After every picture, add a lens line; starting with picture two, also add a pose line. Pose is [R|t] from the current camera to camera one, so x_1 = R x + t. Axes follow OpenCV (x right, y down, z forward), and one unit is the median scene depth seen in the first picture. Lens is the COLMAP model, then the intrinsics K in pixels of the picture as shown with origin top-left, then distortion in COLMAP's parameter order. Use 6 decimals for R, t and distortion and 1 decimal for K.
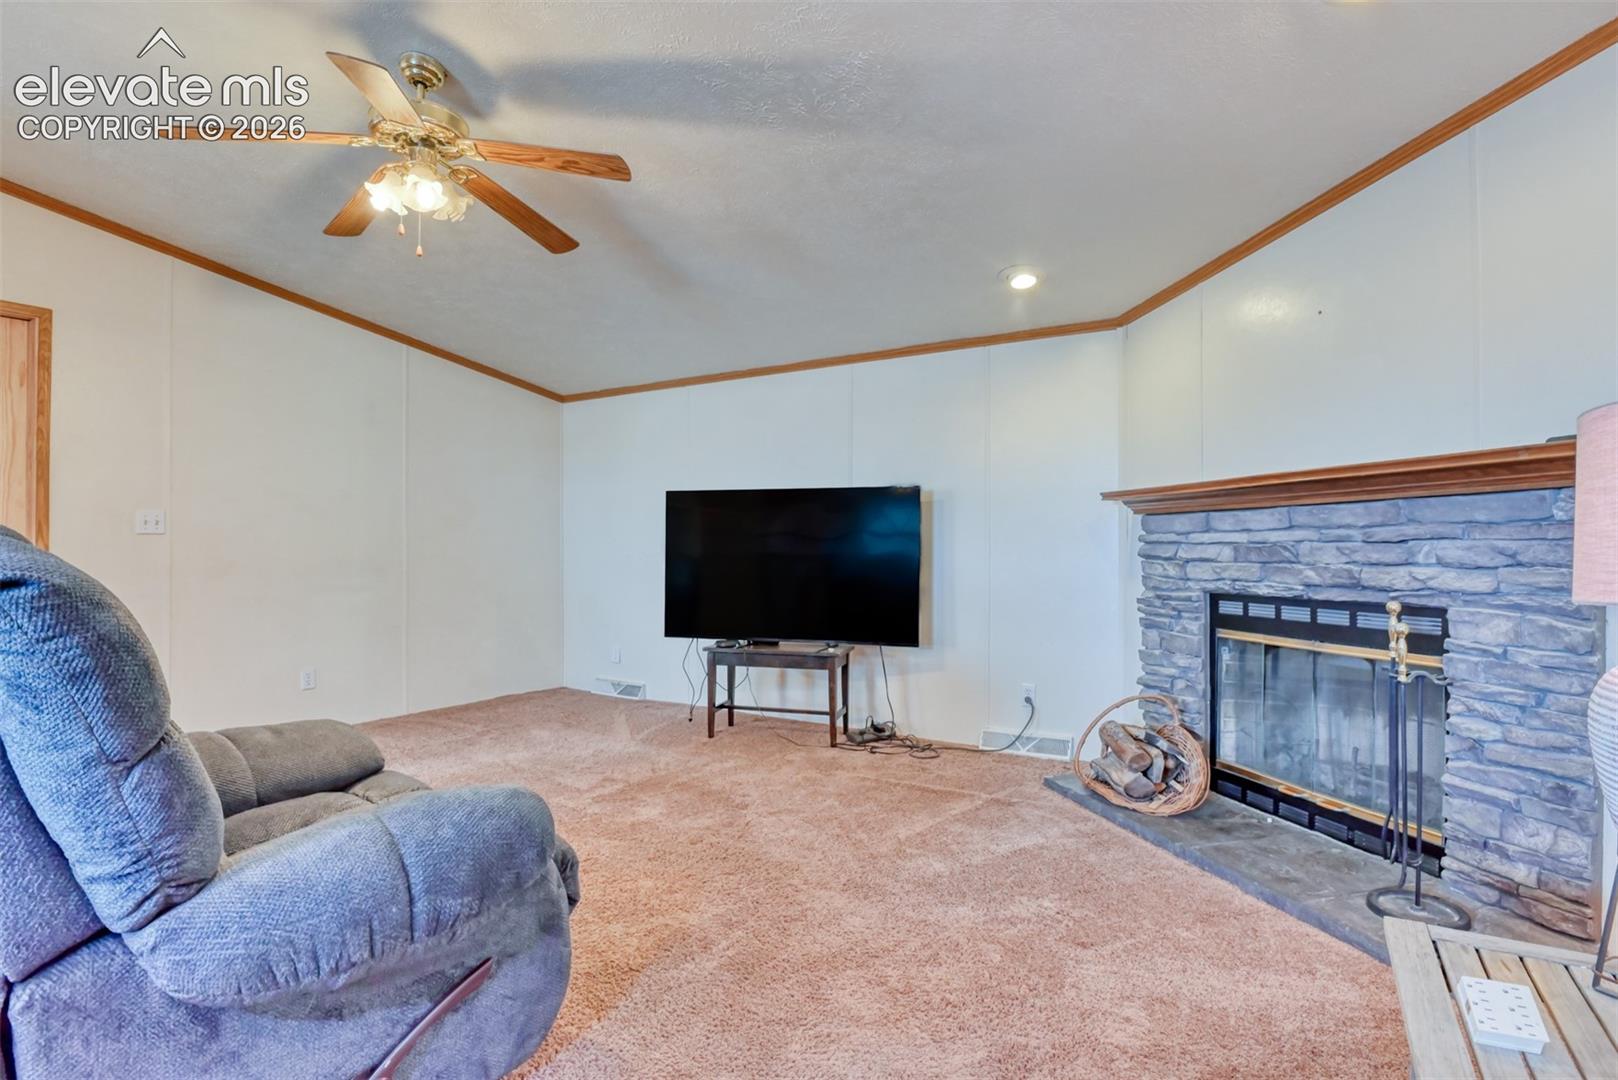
lens RADIAL K [[799.3, 0, 802.1], [0, 799.3, 542.5], [0, 0, 1]] dist [-0.005782, -0.008074]
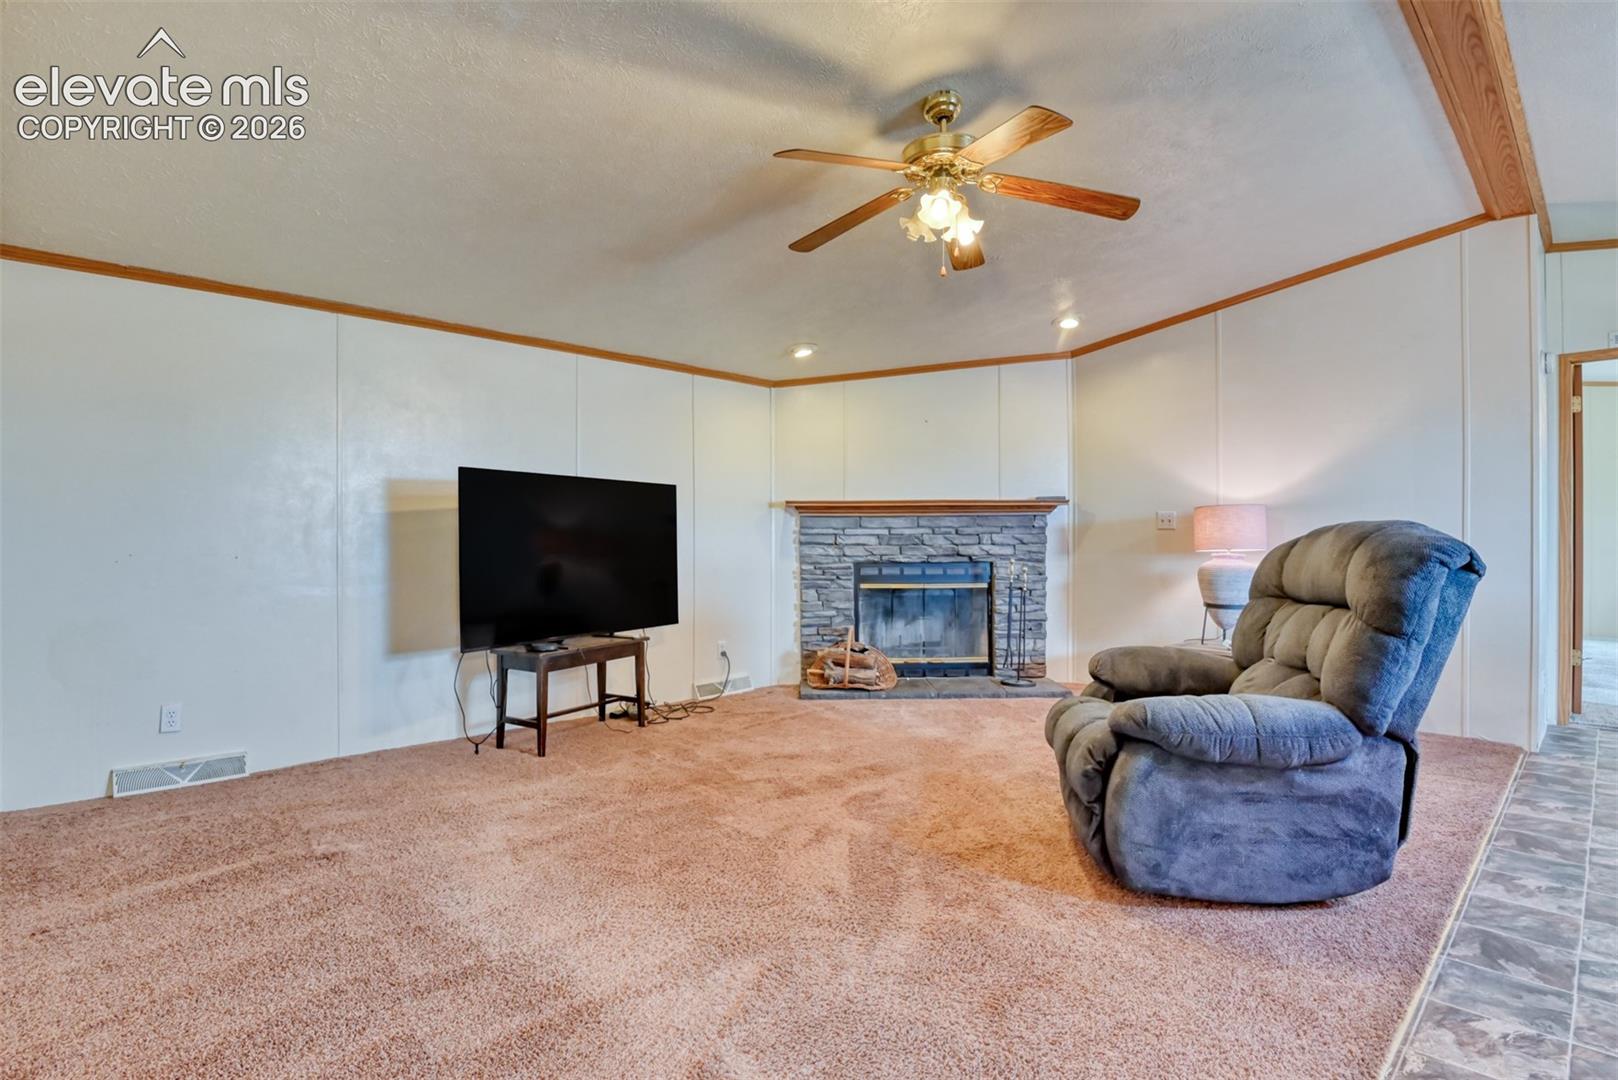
lens RADIAL K [[801.7, 0, 816.4], [0, 801.7, 546.5], [0, 0, 1]] dist [-0.026001, -0.001217]
pose [[0.242278, -0.011686, 0.970137, -1.198404], [-0.003528, 0.999910, 0.012925, 0.004223], [-0.970200, -0.006554, 0.242215, 0.668029]]
